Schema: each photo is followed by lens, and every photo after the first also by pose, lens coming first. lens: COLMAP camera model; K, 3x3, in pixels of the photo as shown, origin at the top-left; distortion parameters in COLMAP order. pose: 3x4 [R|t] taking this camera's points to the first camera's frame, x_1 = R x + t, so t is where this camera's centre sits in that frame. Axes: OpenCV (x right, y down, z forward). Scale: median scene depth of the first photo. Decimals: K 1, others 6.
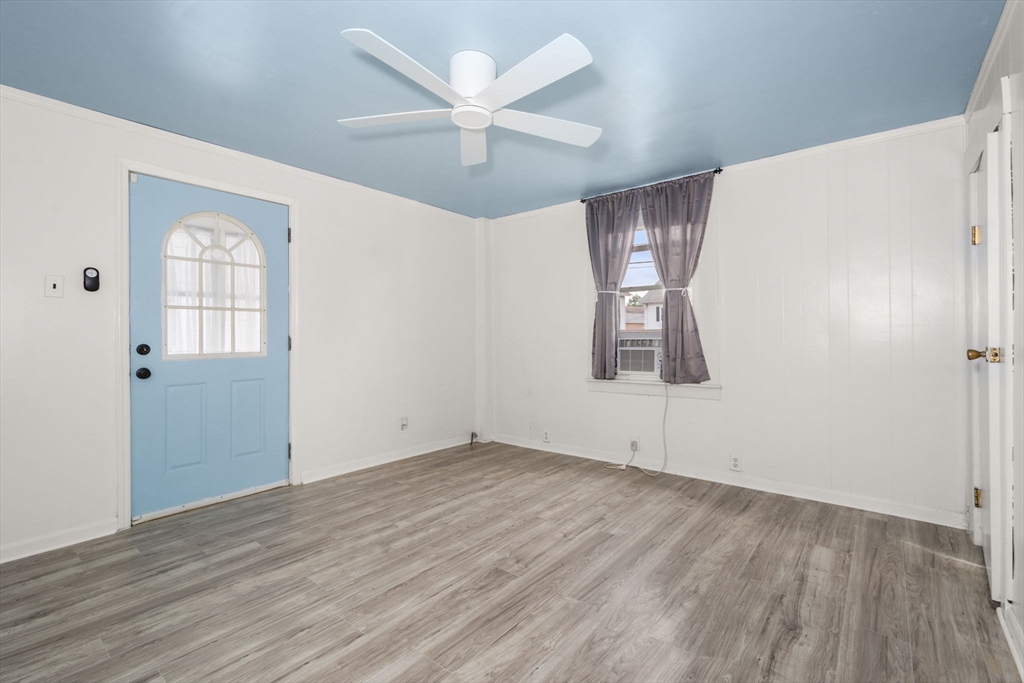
lens RADIAL K [[456.8, 0, 509.1], [0, 456.8, 336.2], [0, 0, 1]] dist [0.003126, -0.000289]
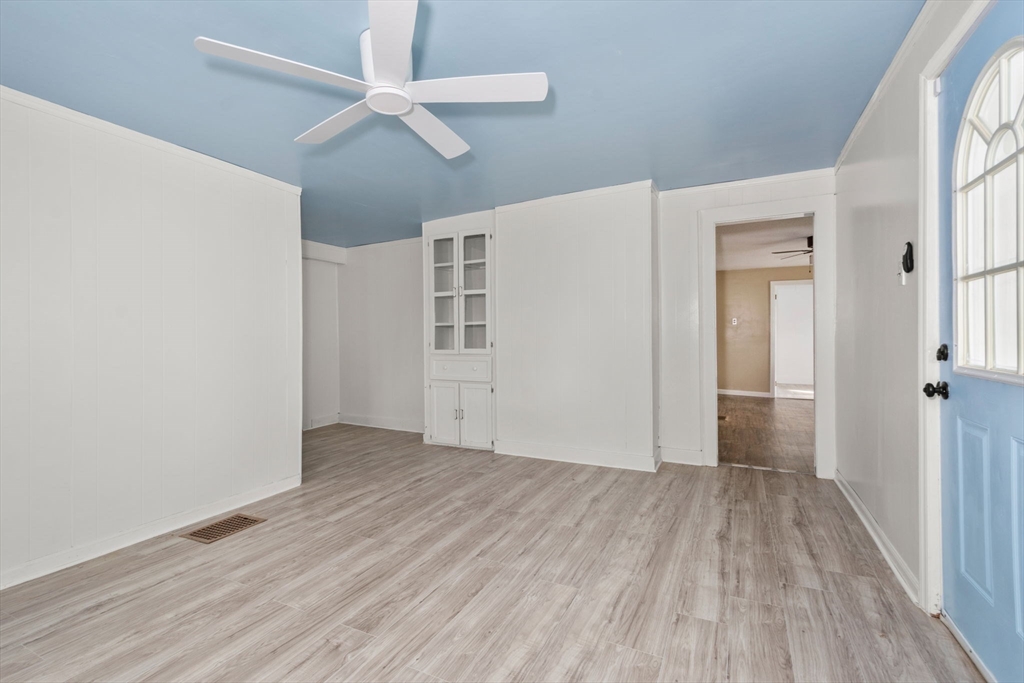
lens RADIAL K [[456.8, 0, 509.1], [0, 456.8, 336.2], [0, 0, 1]] dist [0.003126, -0.000289]
pose [[-0.976312, 0.015594, -0.215806, -0.107204], [0.014976, 0.999878, 0.004500, -0.005592], [0.215850, 0.001161, -0.976426, 1.911038]]
